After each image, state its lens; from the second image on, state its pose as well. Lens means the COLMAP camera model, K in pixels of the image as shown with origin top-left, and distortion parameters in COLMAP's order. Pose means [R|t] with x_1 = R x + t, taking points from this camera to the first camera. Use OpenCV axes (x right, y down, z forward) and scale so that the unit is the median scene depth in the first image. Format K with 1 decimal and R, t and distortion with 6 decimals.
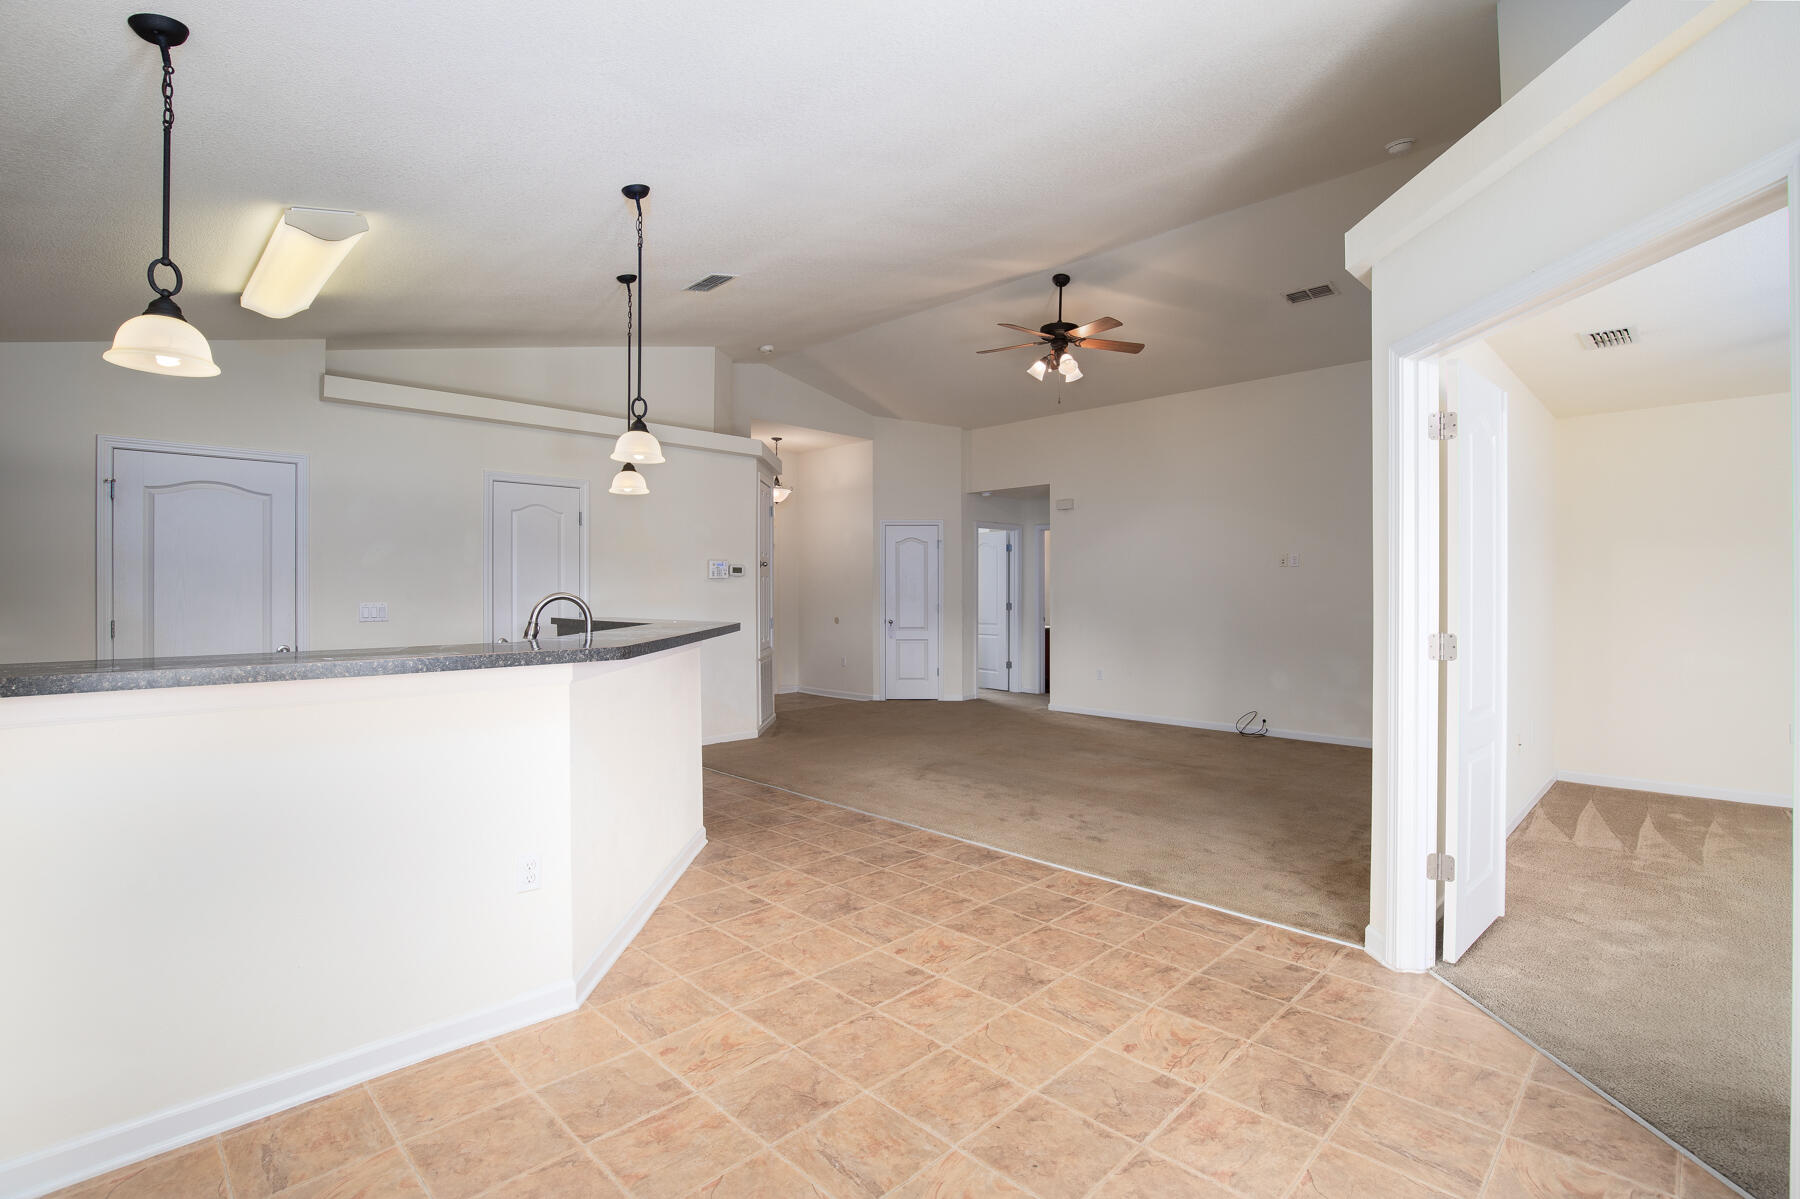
lens RADIAL K [[831.9, 0, 900.2], [0, 831.9, 582.3], [0, 0, 1]] dist [-0.025293, 0.007250]
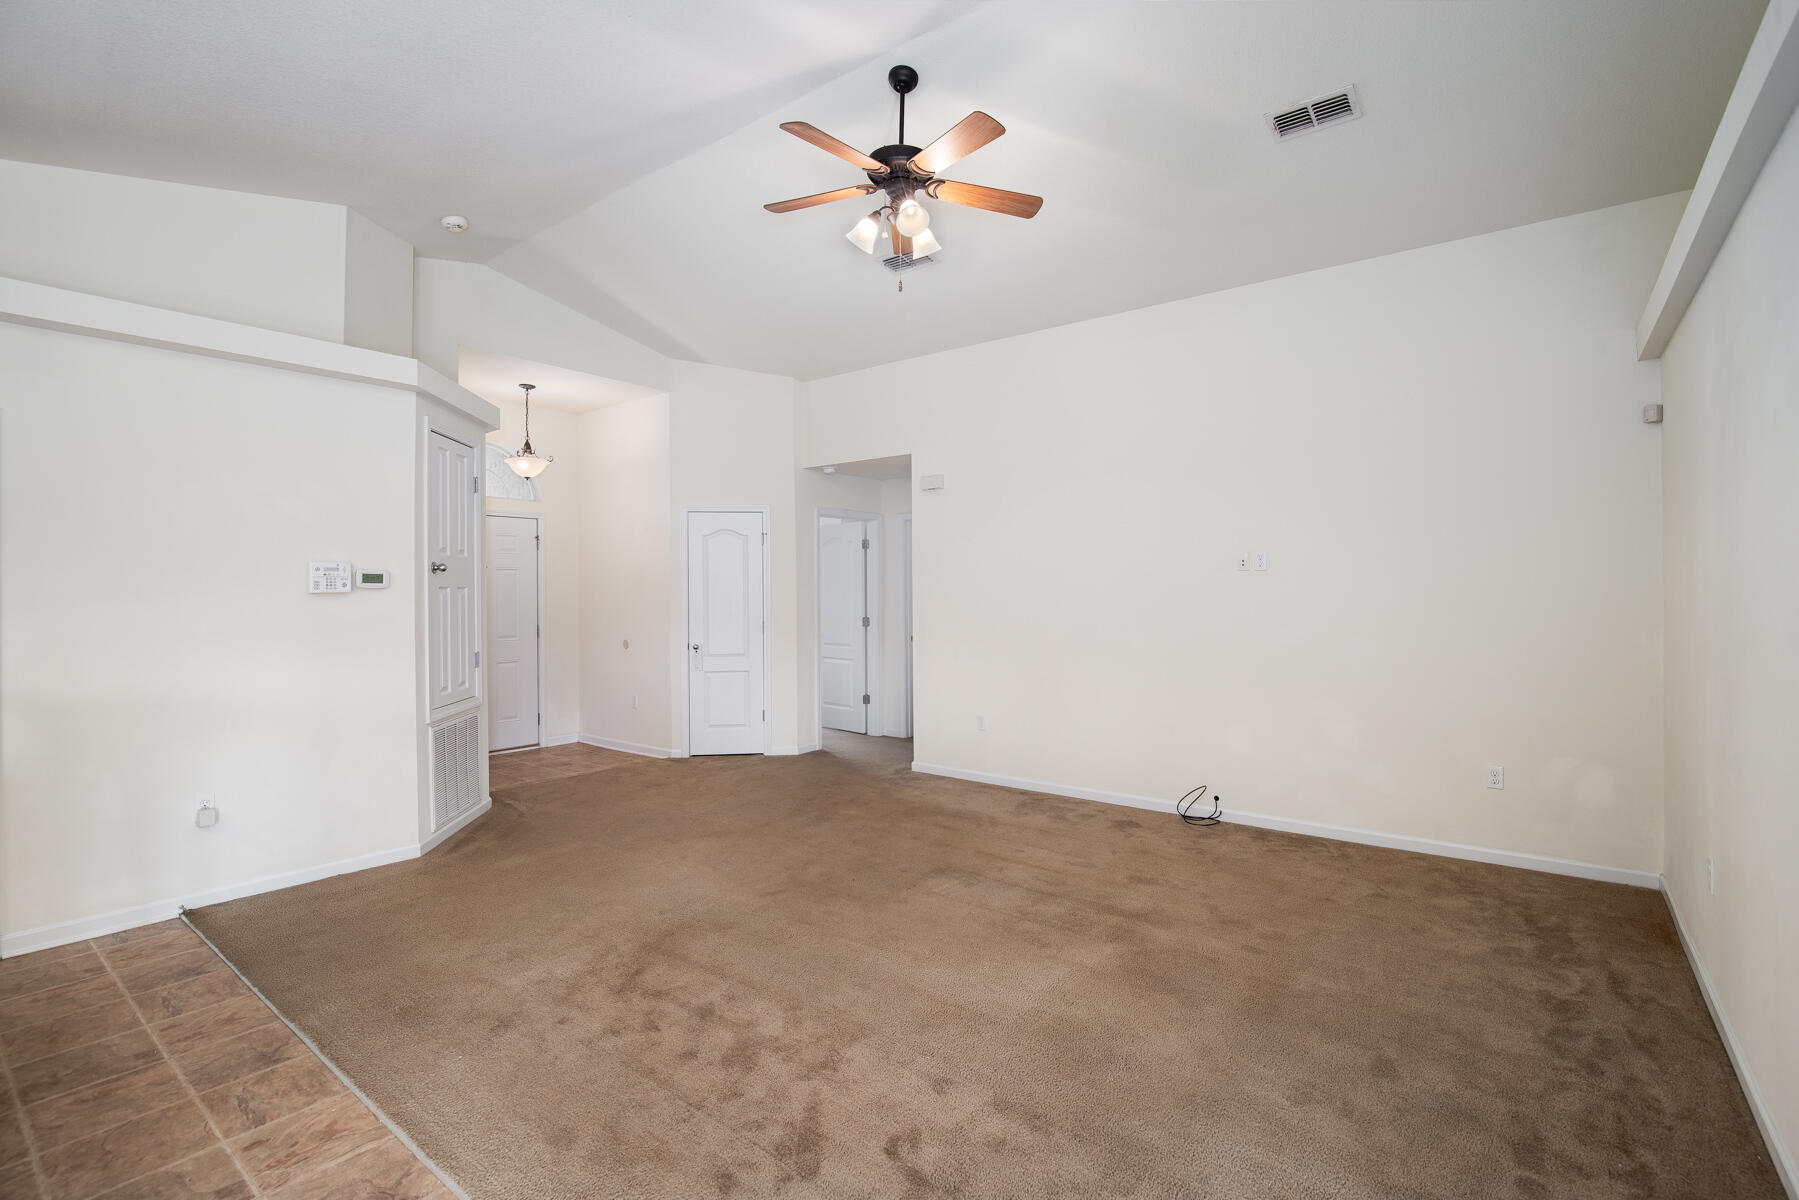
lens RADIAL K [[831.4, 0, 912.3], [0, 831.4, 573.2], [0, 0, 1]] dist [-0.025293, 0.007250]
pose [[0.990444, -0.003305, 0.137878, 0.096574], [0.004717, 0.999940, -0.009915, -0.010200], [-0.137836, 0.010471, 0.990400, 0.346984]]
